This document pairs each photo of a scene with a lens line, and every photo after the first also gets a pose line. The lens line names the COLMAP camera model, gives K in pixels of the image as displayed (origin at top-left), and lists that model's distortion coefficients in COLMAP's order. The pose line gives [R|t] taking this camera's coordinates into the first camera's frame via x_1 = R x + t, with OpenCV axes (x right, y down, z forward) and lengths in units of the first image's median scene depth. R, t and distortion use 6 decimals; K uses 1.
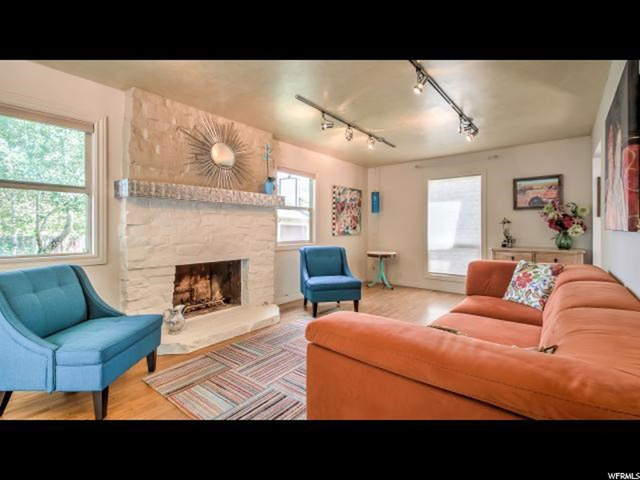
lens RADIAL K [[291.7, 0, 320.0], [0, 291.7, 233.8], [0, 0, 1]] dist [-0.000206, -0.000007]
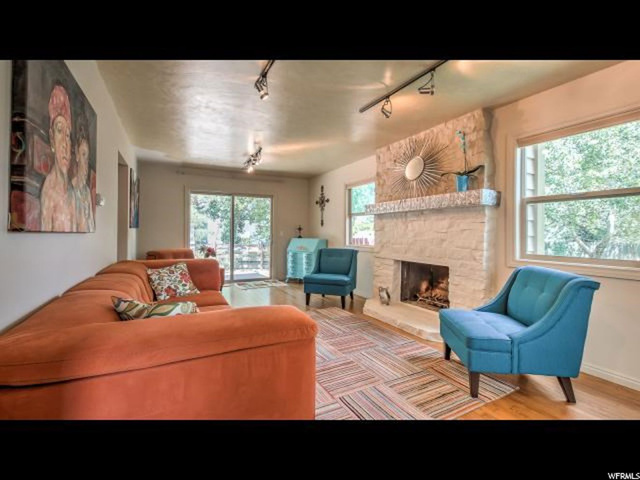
lens RADIAL K [[291.7, 0, 320.9], [0, 291.7, 235.4], [0, 0, 1]] dist [-0.000206, -0.000007]
pose [[-0.387342, 0.003904, -0.921928, 0.814034], [-0.022739, 0.999646, 0.013787, -0.015933], [0.921656, 0.026304, -0.387116, 1.073262]]
